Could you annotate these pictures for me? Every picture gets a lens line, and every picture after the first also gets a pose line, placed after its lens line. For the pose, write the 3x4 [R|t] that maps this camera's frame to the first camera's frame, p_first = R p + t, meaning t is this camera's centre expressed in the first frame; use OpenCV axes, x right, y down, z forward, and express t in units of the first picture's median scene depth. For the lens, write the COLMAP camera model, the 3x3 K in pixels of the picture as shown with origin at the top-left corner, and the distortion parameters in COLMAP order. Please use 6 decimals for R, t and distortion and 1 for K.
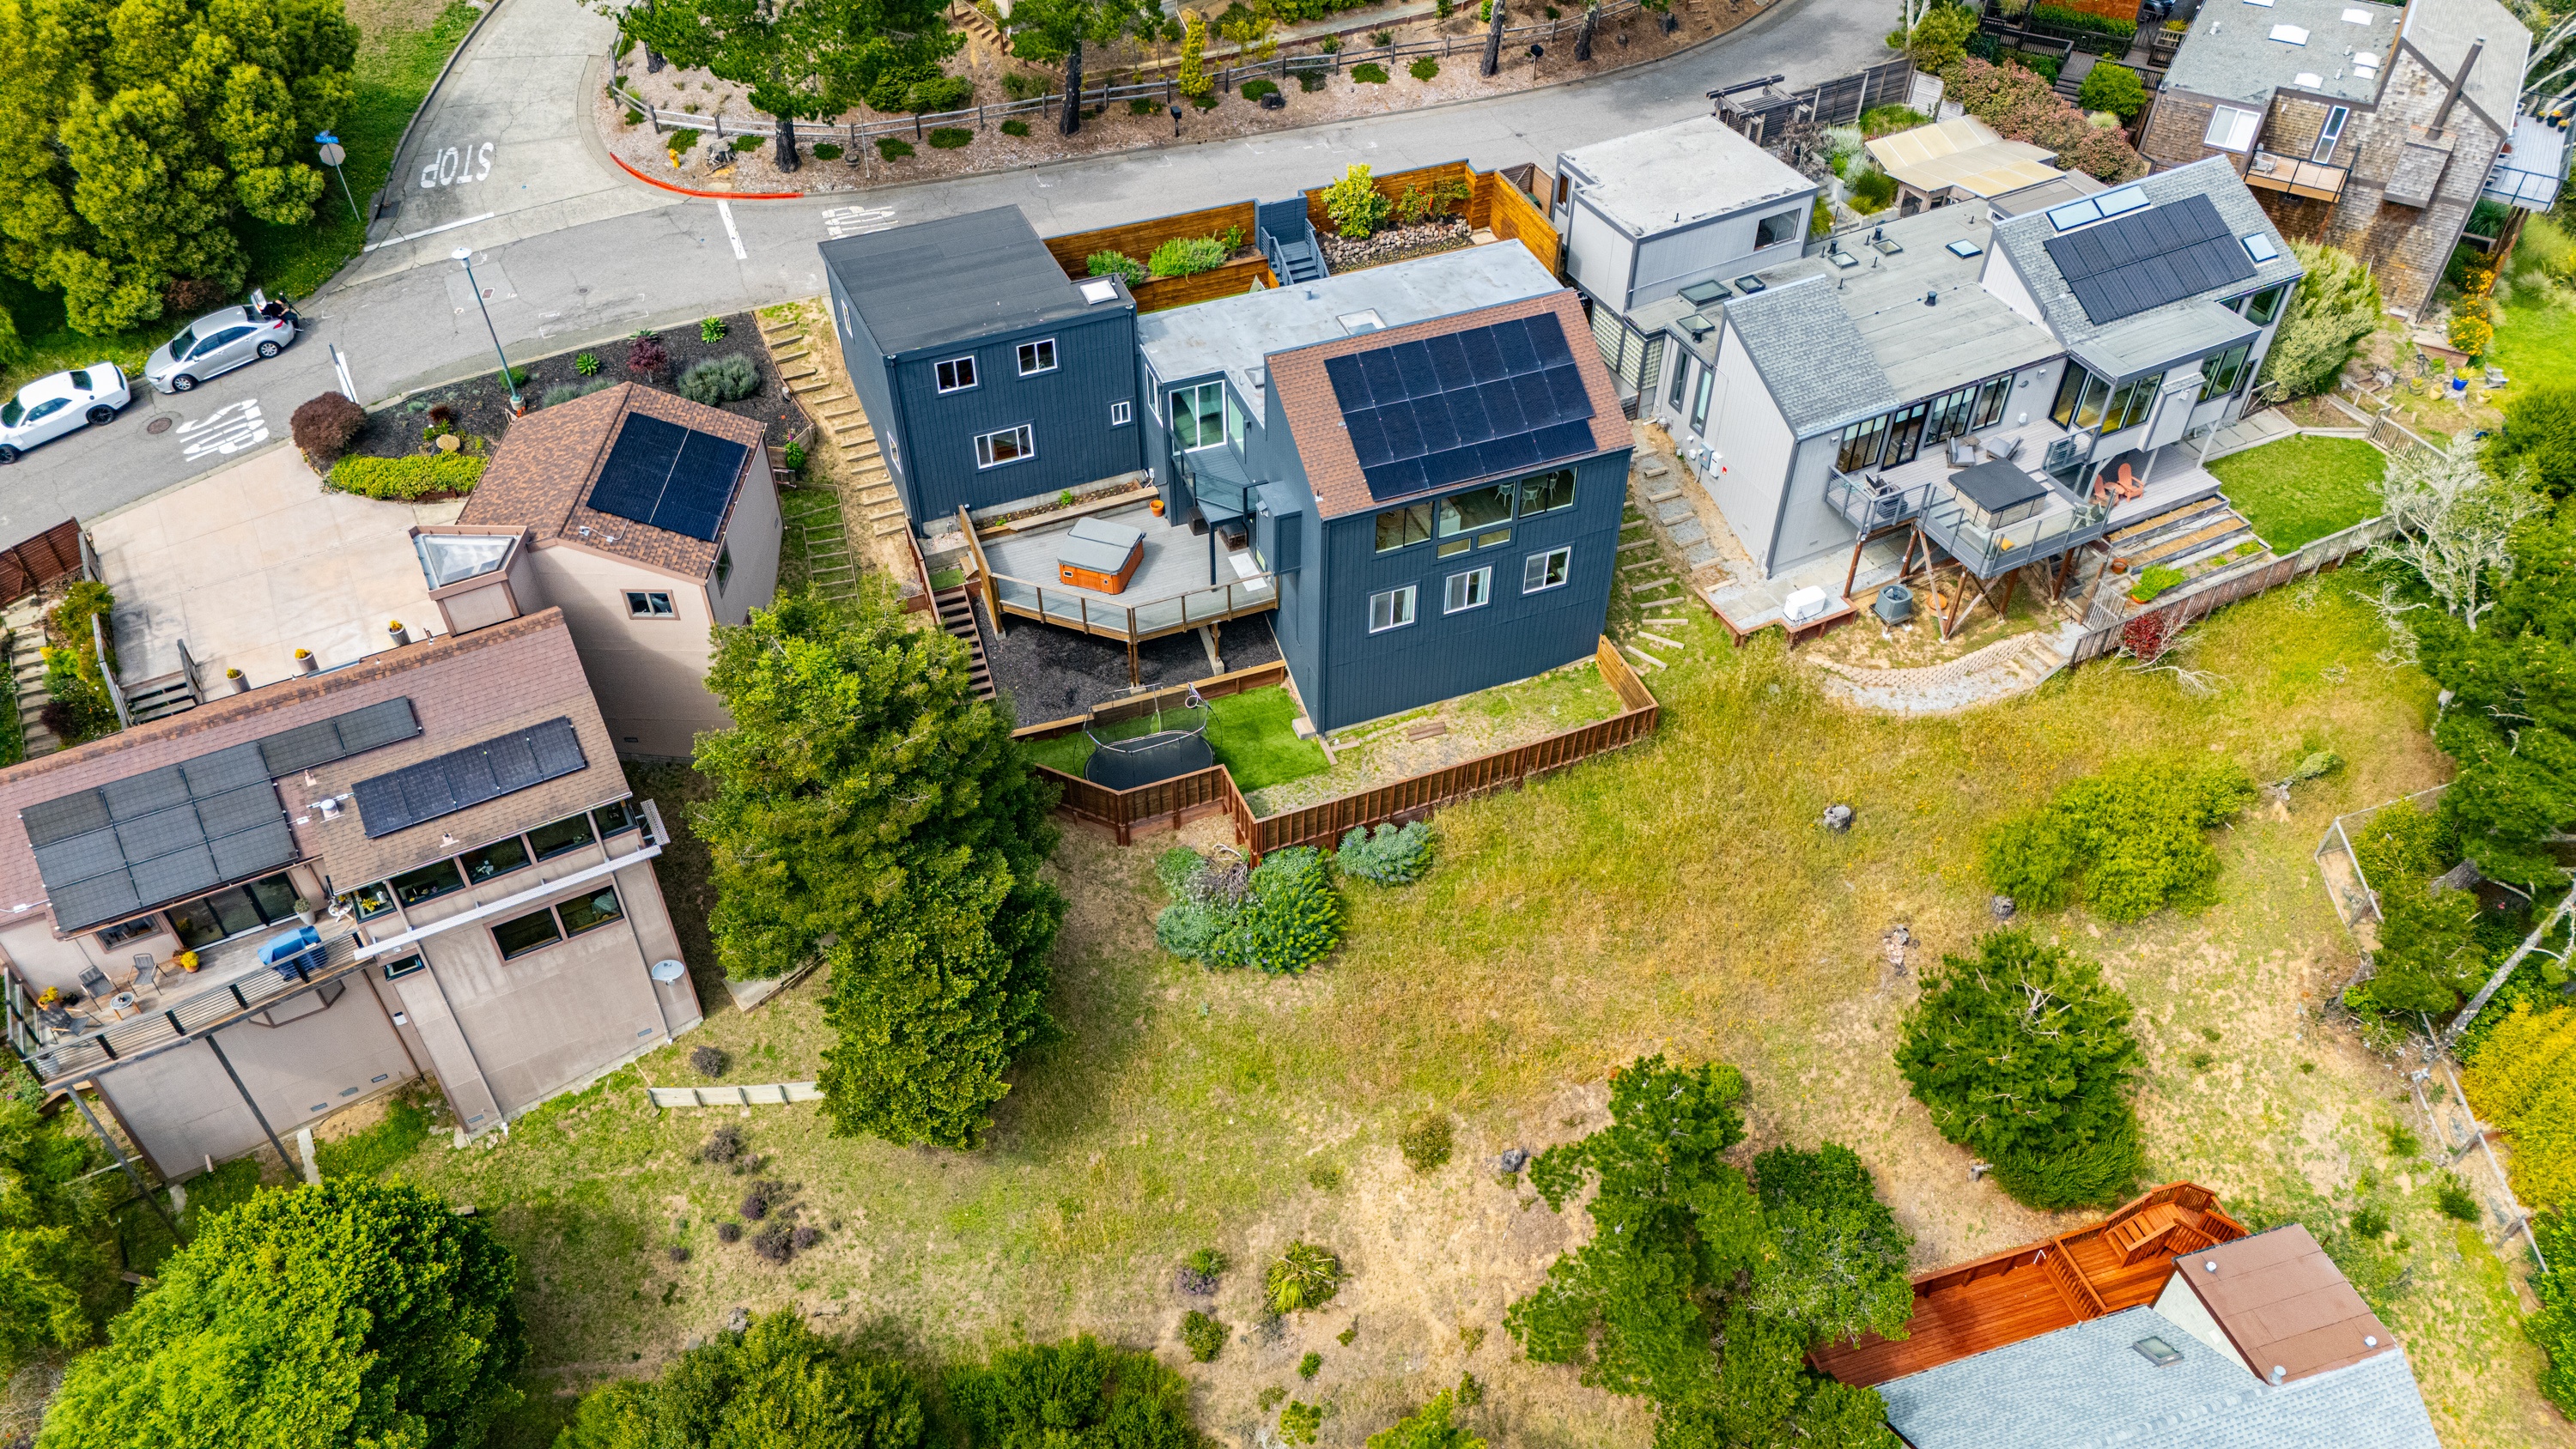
lens RADIAL K [[1885.0, 0, 1288.0], [0, 1885.0, 724.5], [0, 0, 1]] dist [0.092816, -0.112674]
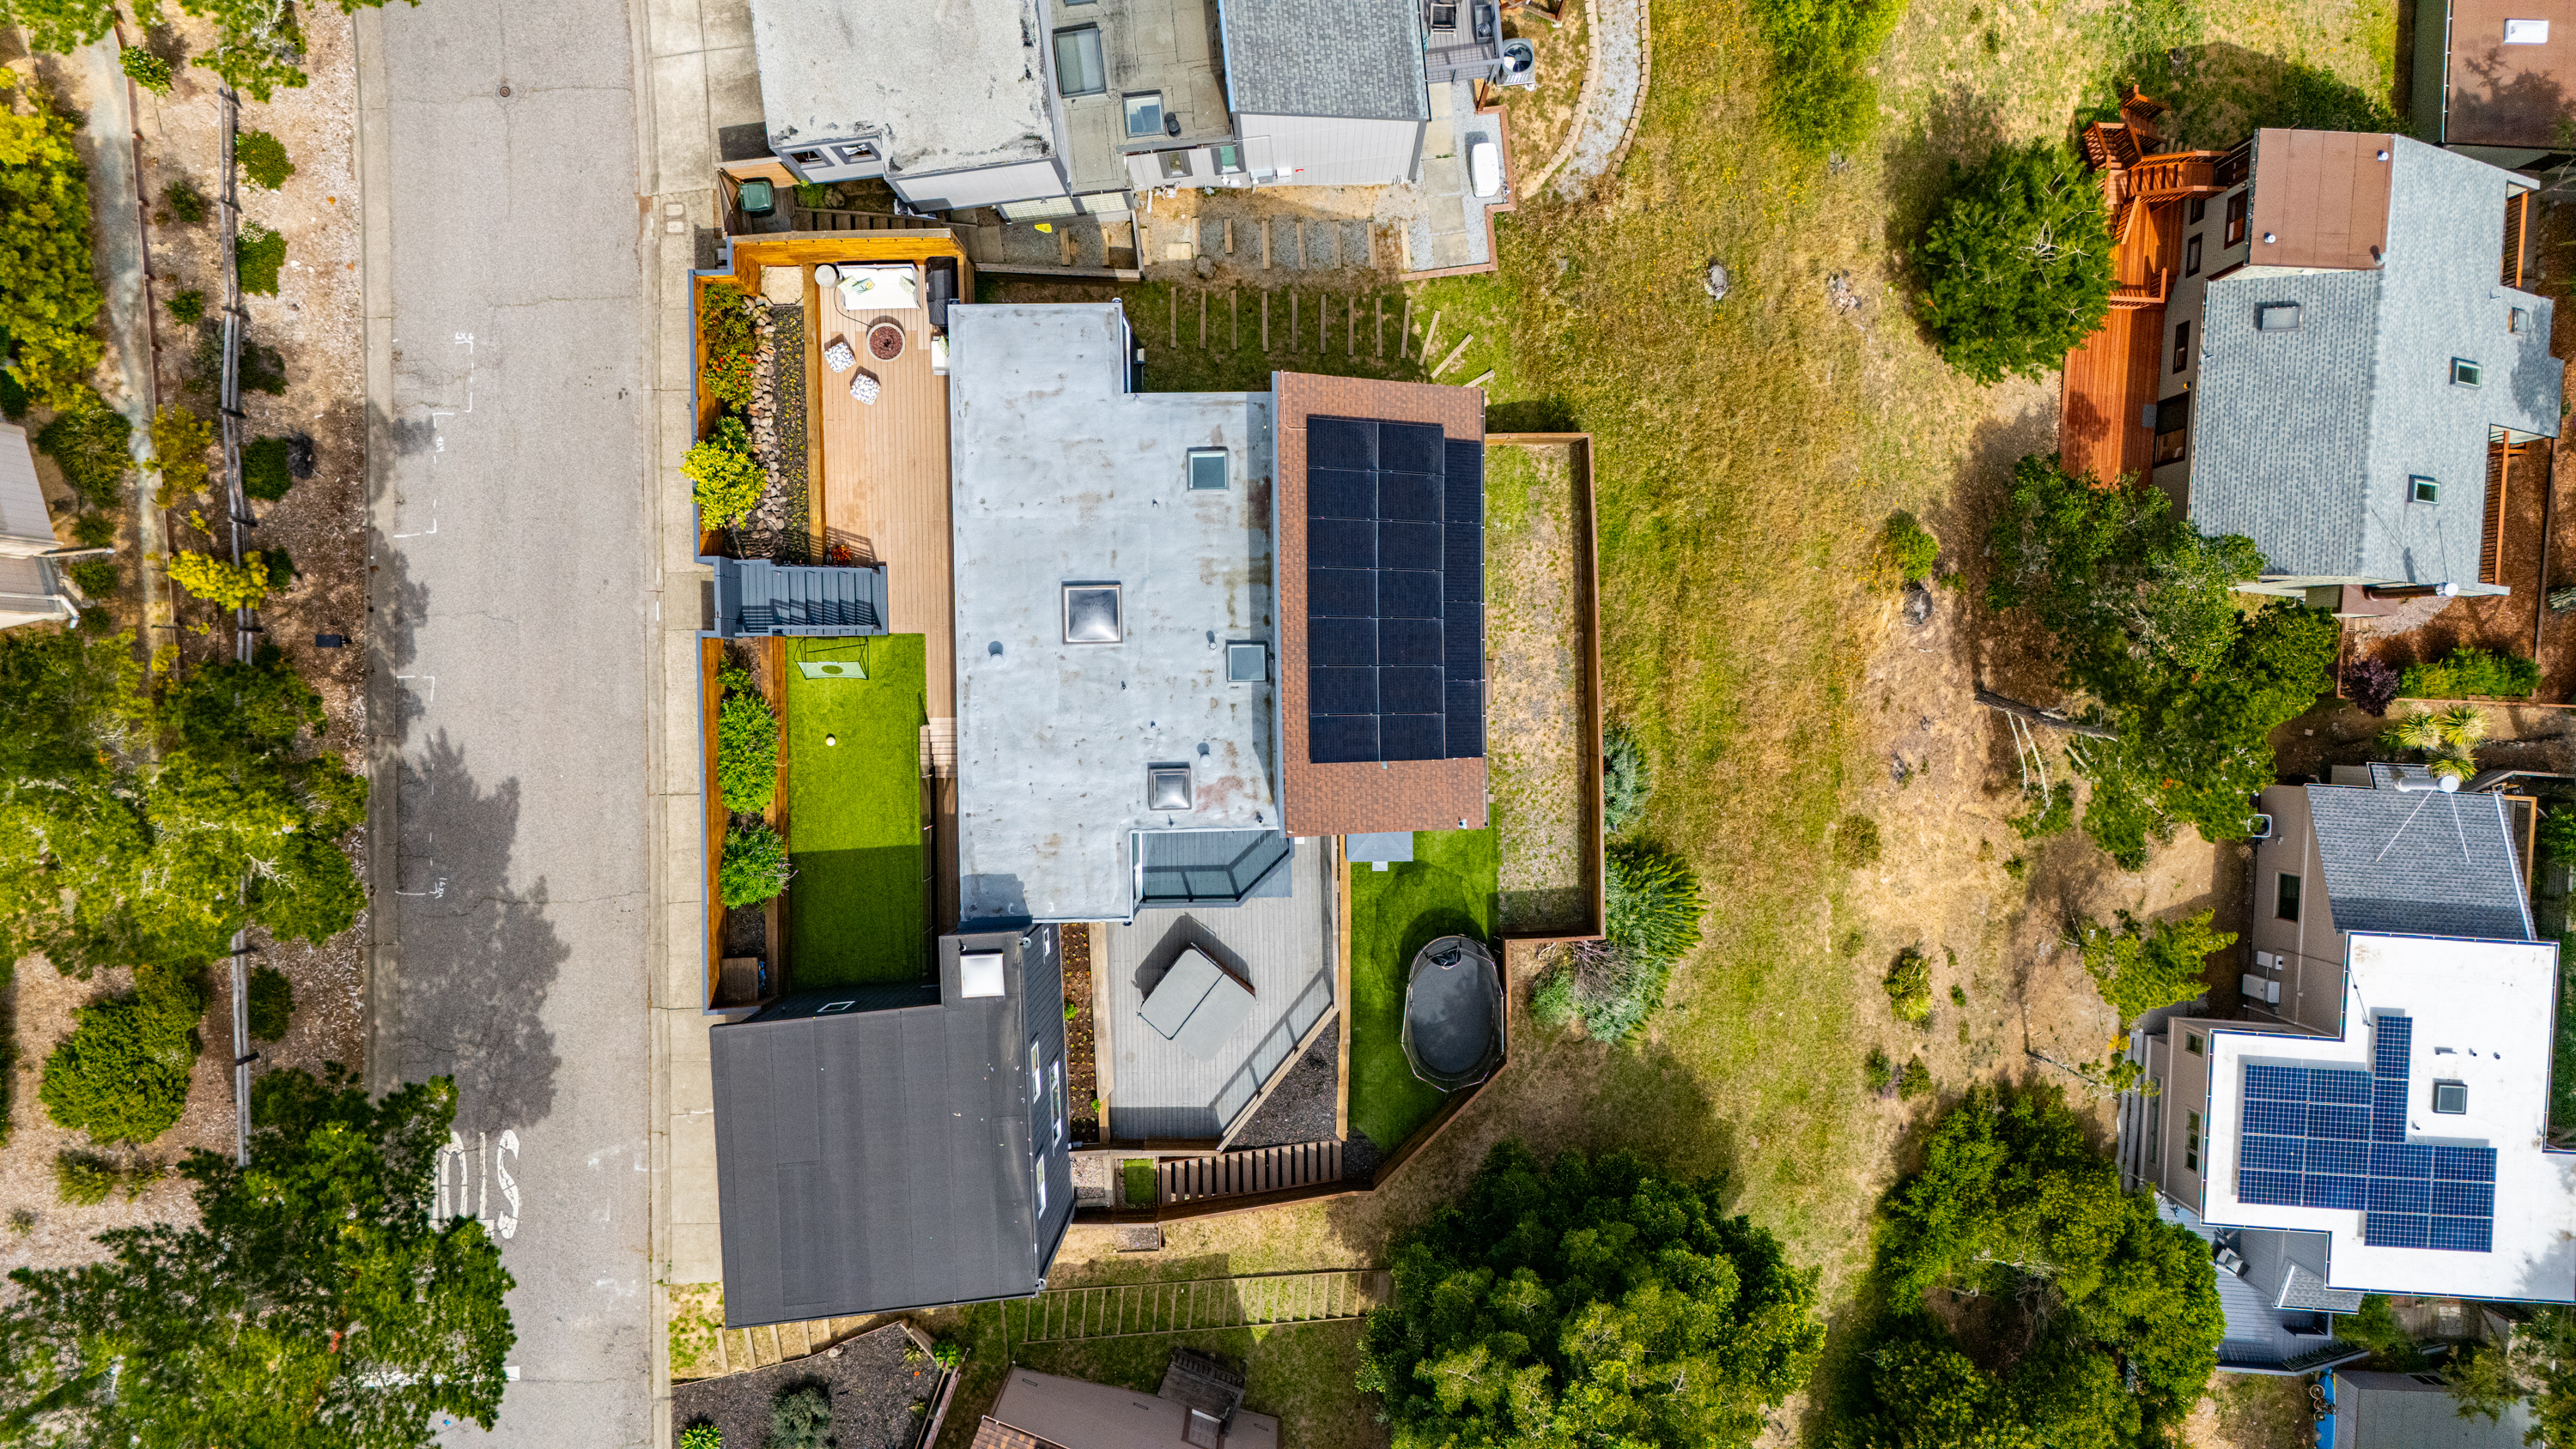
lens RADIAL K [[1885.0, 0, 1288.0], [0, 1885.0, 724.5], [0, 0, 1]] dist [0.092816, -0.112674]
pose [[0.349774, -0.936504, -0.024862, 0.045073], [0.651049, 0.223905, 0.725260, -0.679649], [-0.673642, -0.269863, 0.688026, 0.458971]]
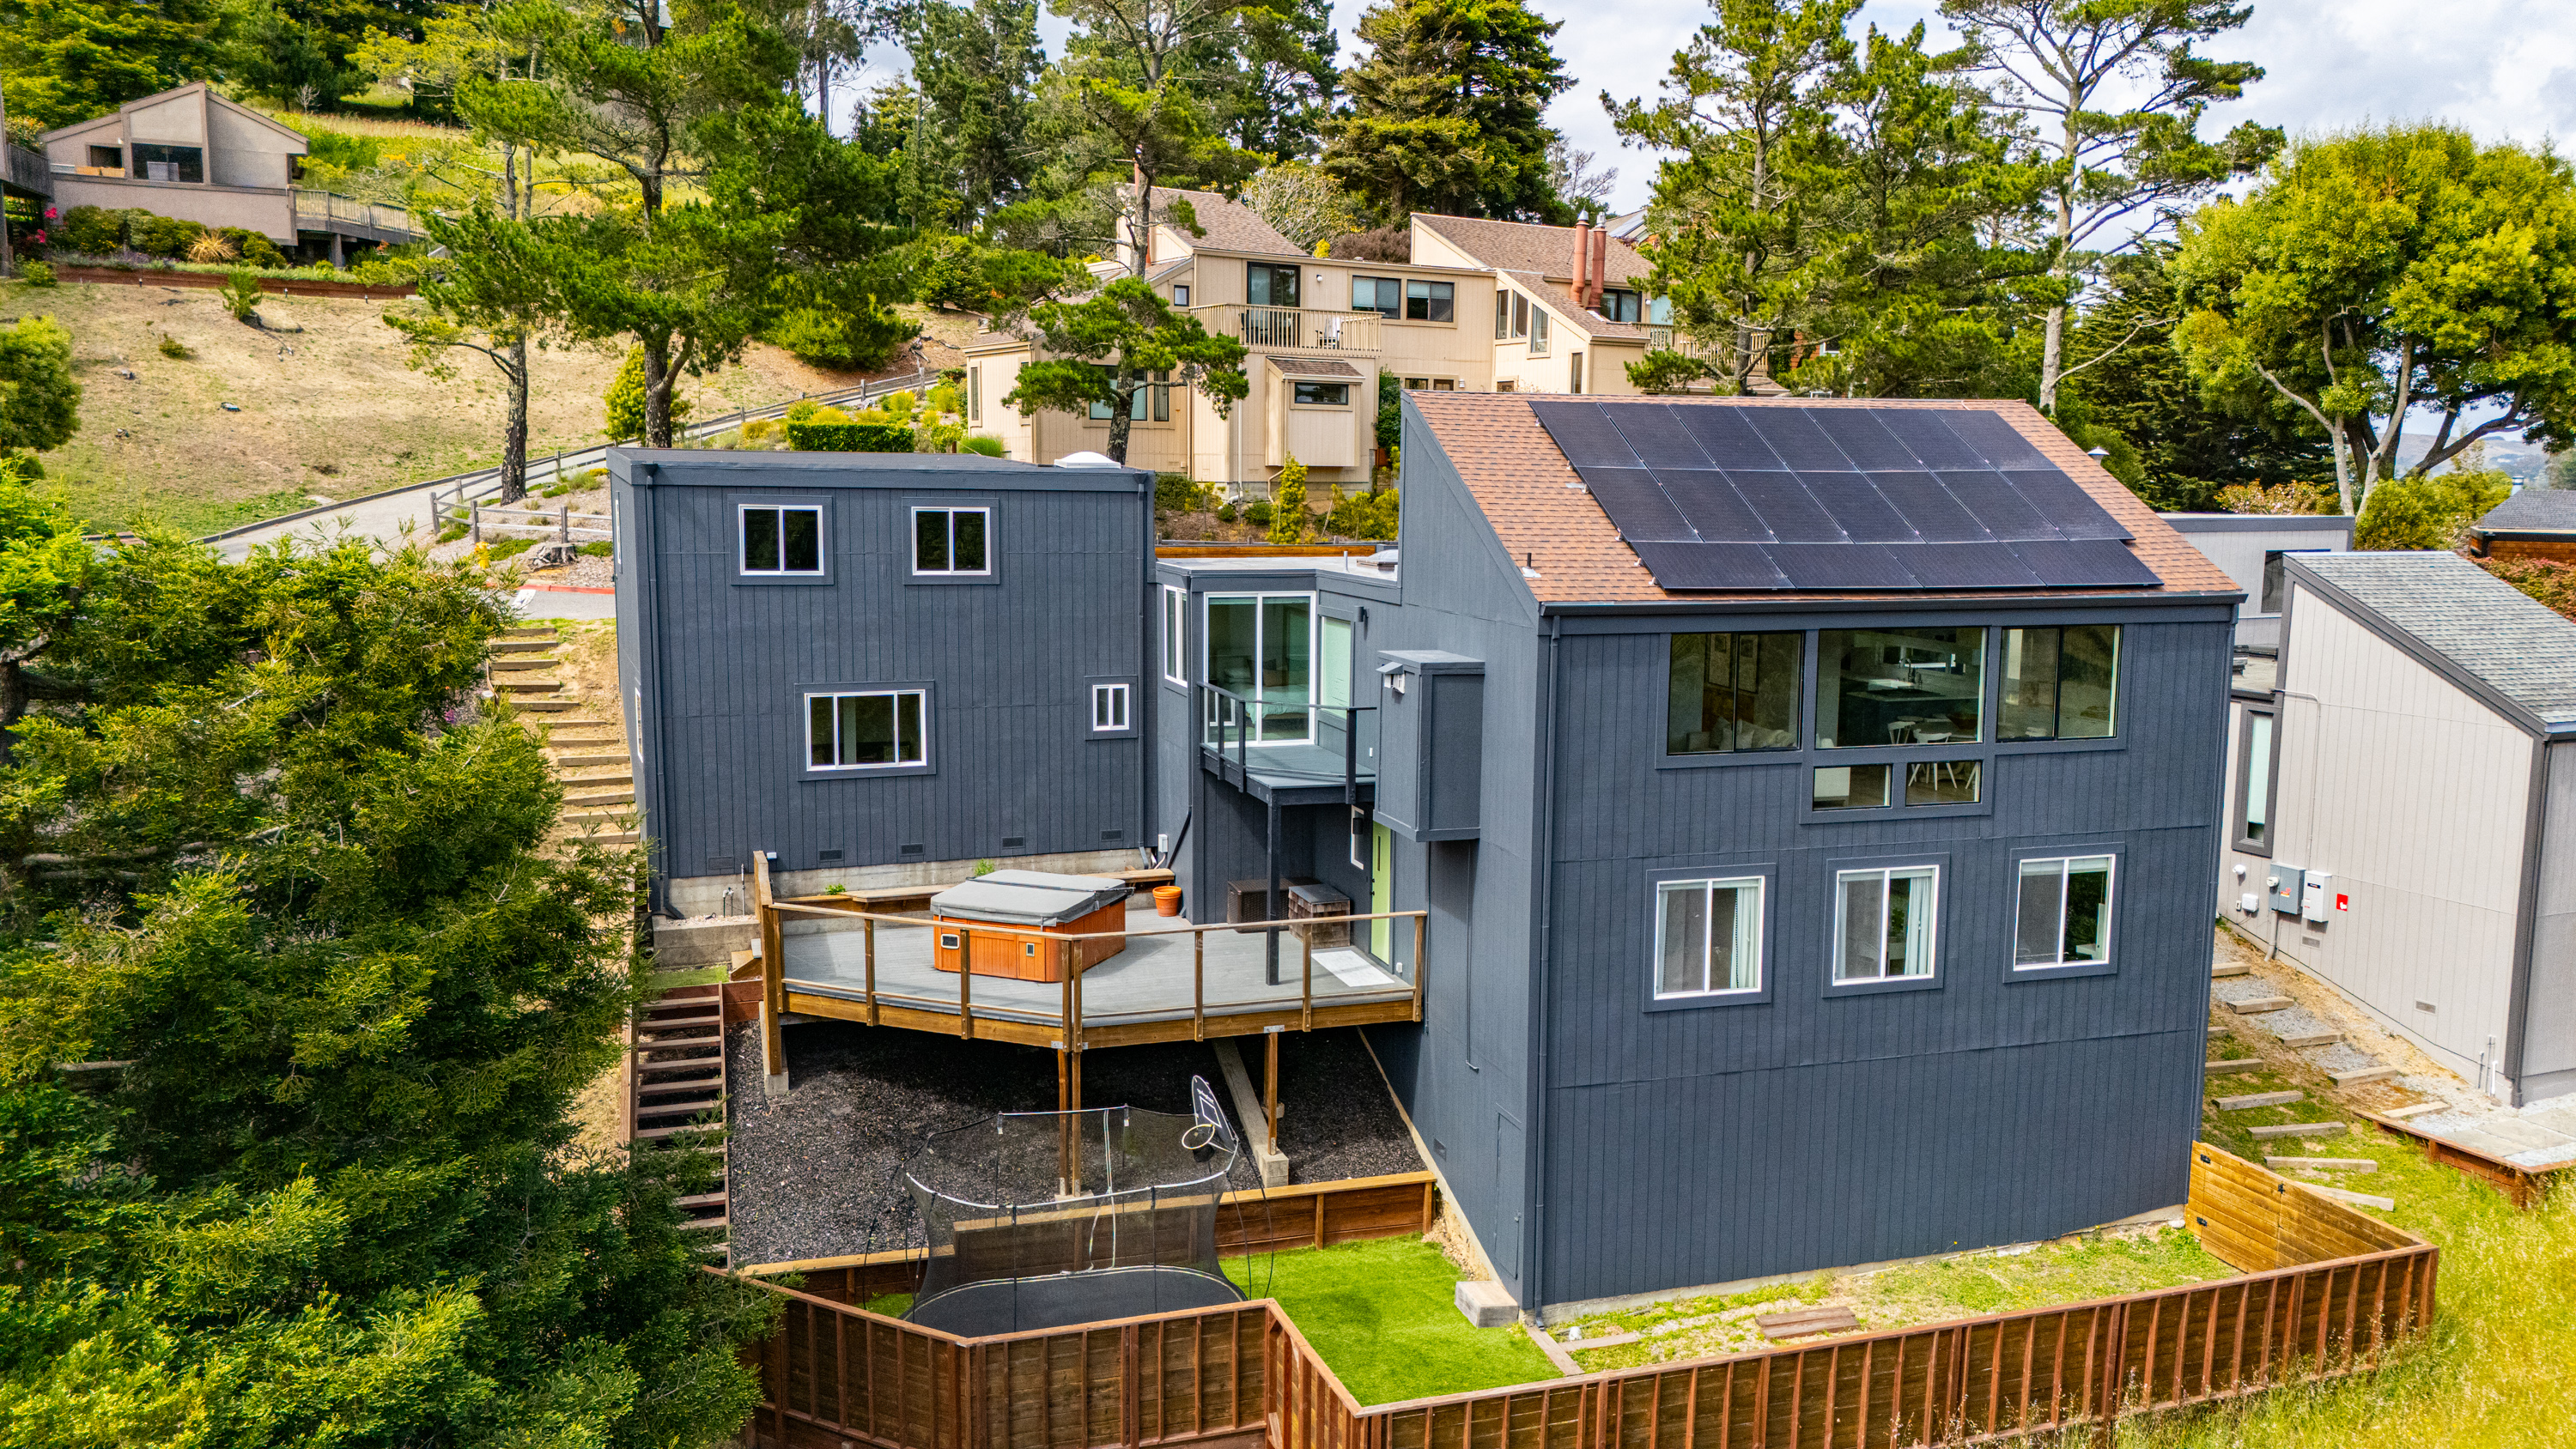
lens RADIAL K [[1890.3, 0, 1294.2], [0, 1890.3, 723.1], [0, 0, 1]] dist [0.059449, -0.057541]
pose [[0.998349, 0.014618, -0.055547, -0.011137], [-0.044581, 0.806985, -0.588886, 0.137757], [0.036217, 0.590391, 0.806305, 0.608754]]
